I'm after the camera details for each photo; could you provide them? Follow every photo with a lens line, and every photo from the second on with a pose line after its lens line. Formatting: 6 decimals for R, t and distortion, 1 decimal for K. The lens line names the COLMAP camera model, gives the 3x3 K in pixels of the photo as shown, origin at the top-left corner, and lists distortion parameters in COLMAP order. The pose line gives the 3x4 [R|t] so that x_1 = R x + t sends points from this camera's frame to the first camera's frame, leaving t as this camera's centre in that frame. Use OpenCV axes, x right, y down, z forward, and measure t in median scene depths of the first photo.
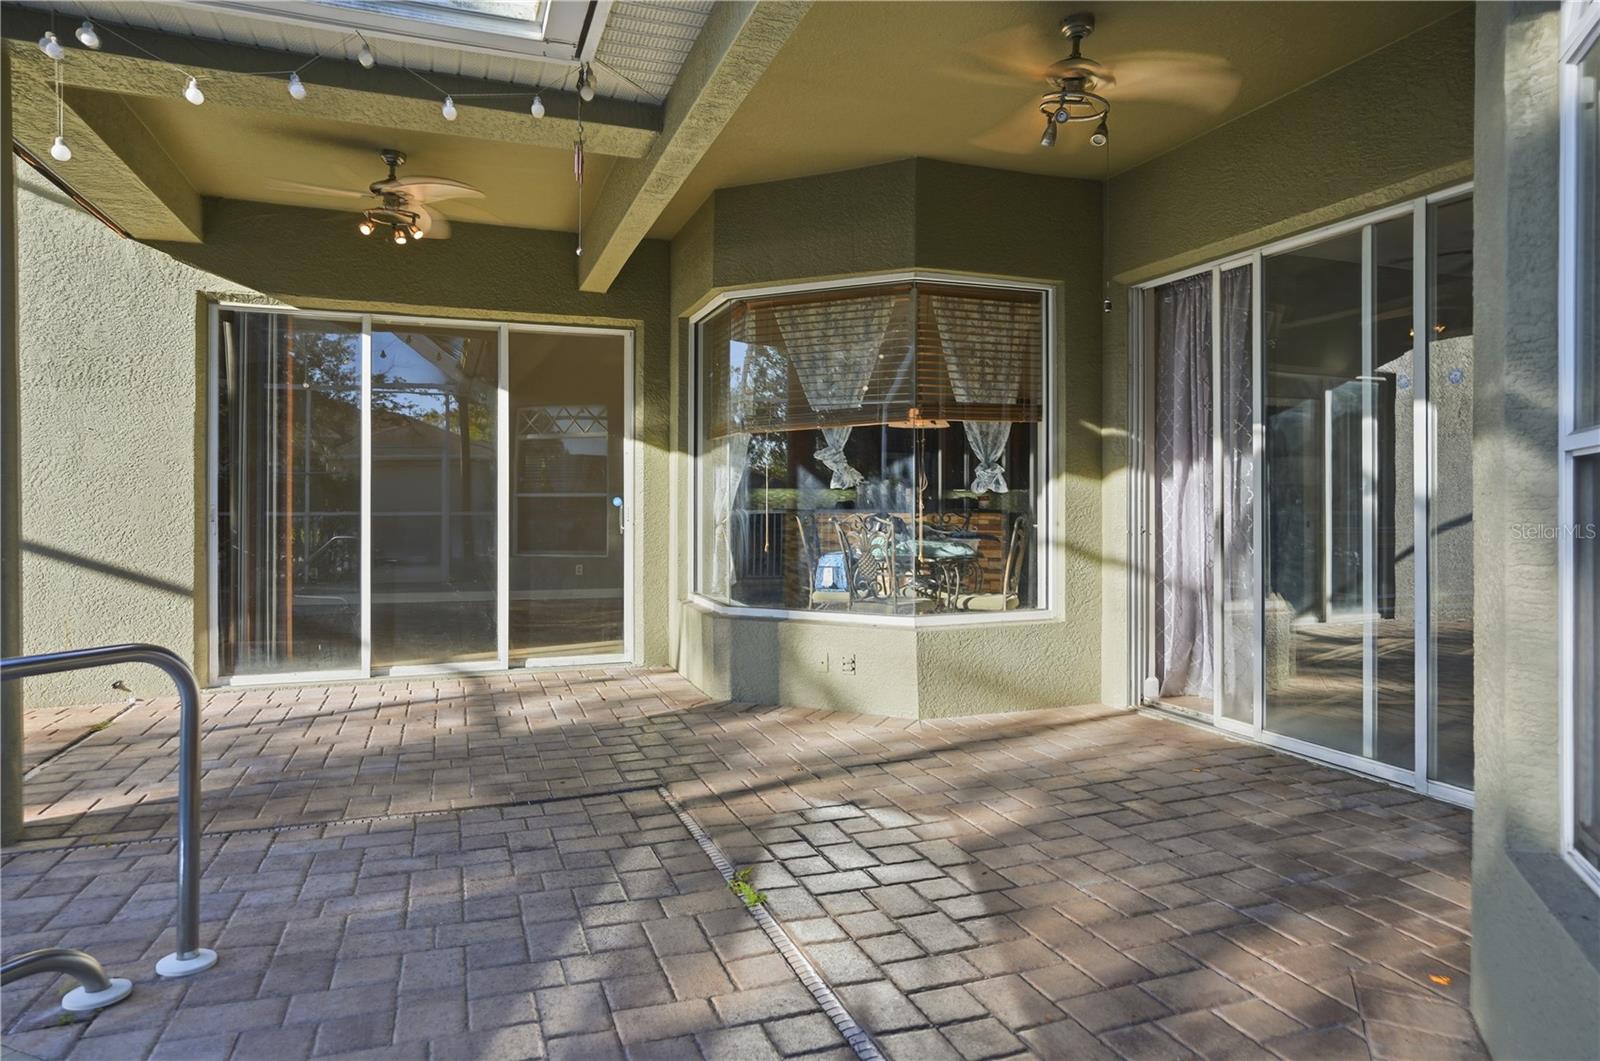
lens RADIAL K [[958.0, 0, 794.8], [0, 958.0, 524.8], [0, 0, 1]] dist [-0.058340, 0.043731]
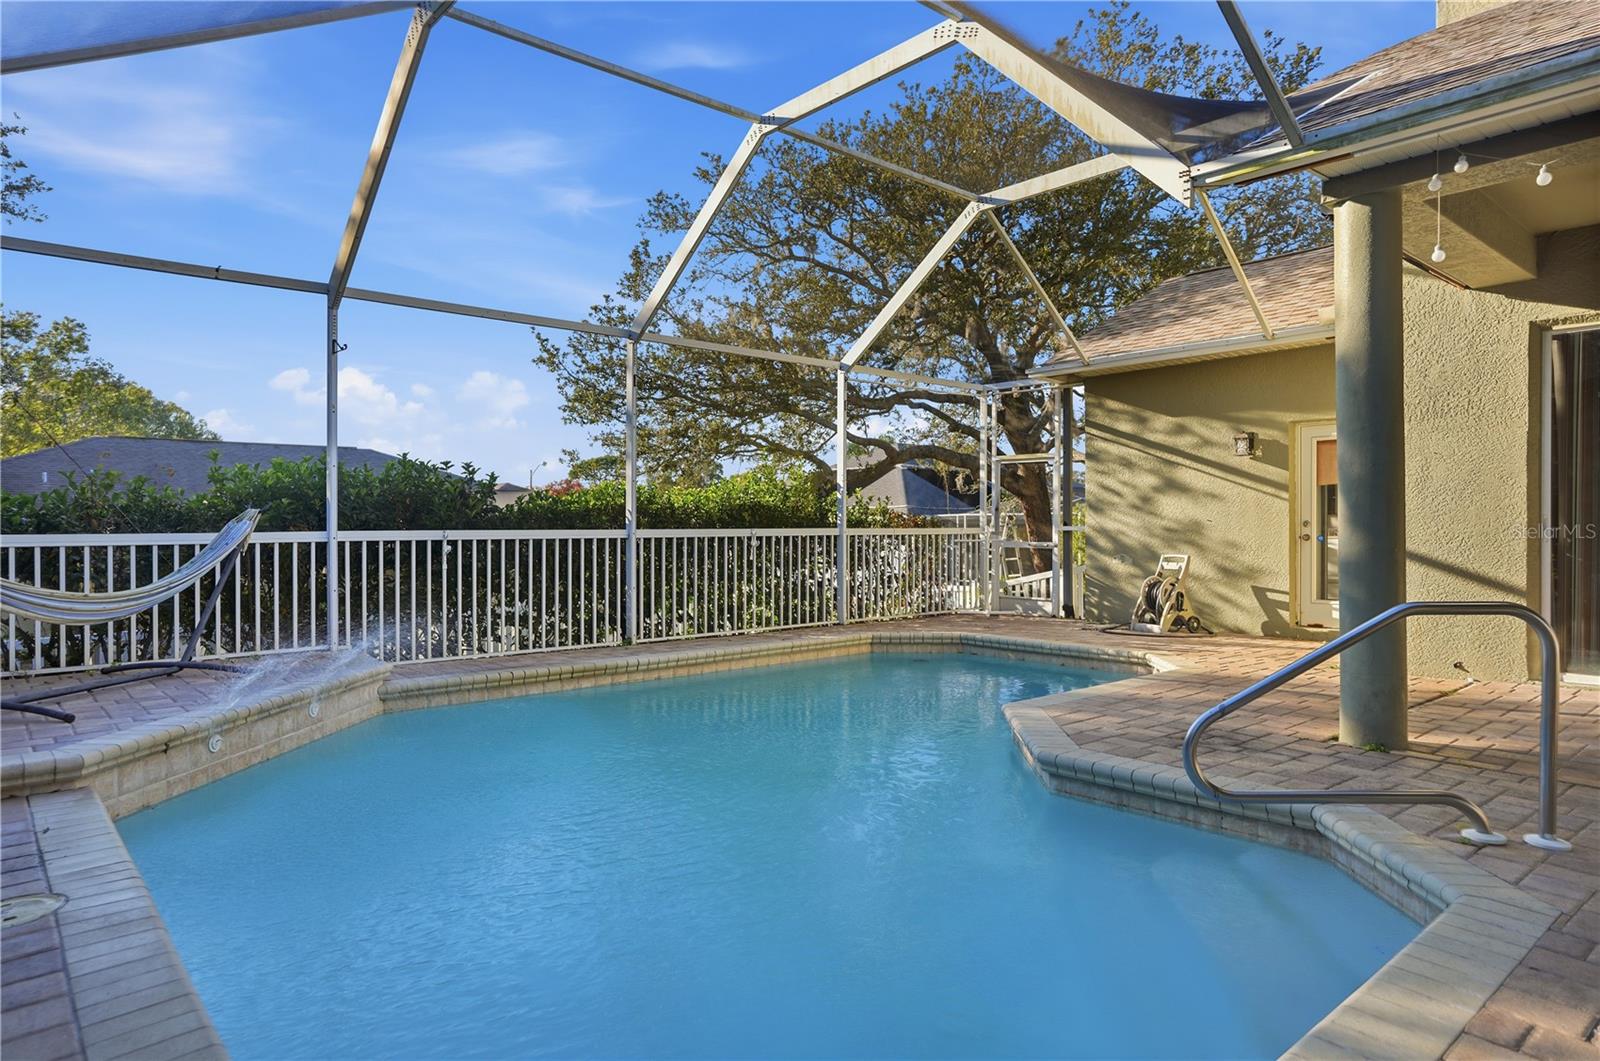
lens RADIAL K [[958.0, 0, 794.8], [0, 958.0, 524.8], [0, 0, 1]] dist [-0.058340, 0.043731]
pose [[0.352135, -0.005024, -0.935936, 0.144648], [-0.013846, 0.999848, -0.010577, 0.022112], [0.935847, 0.016684, 0.352011, -0.299220]]
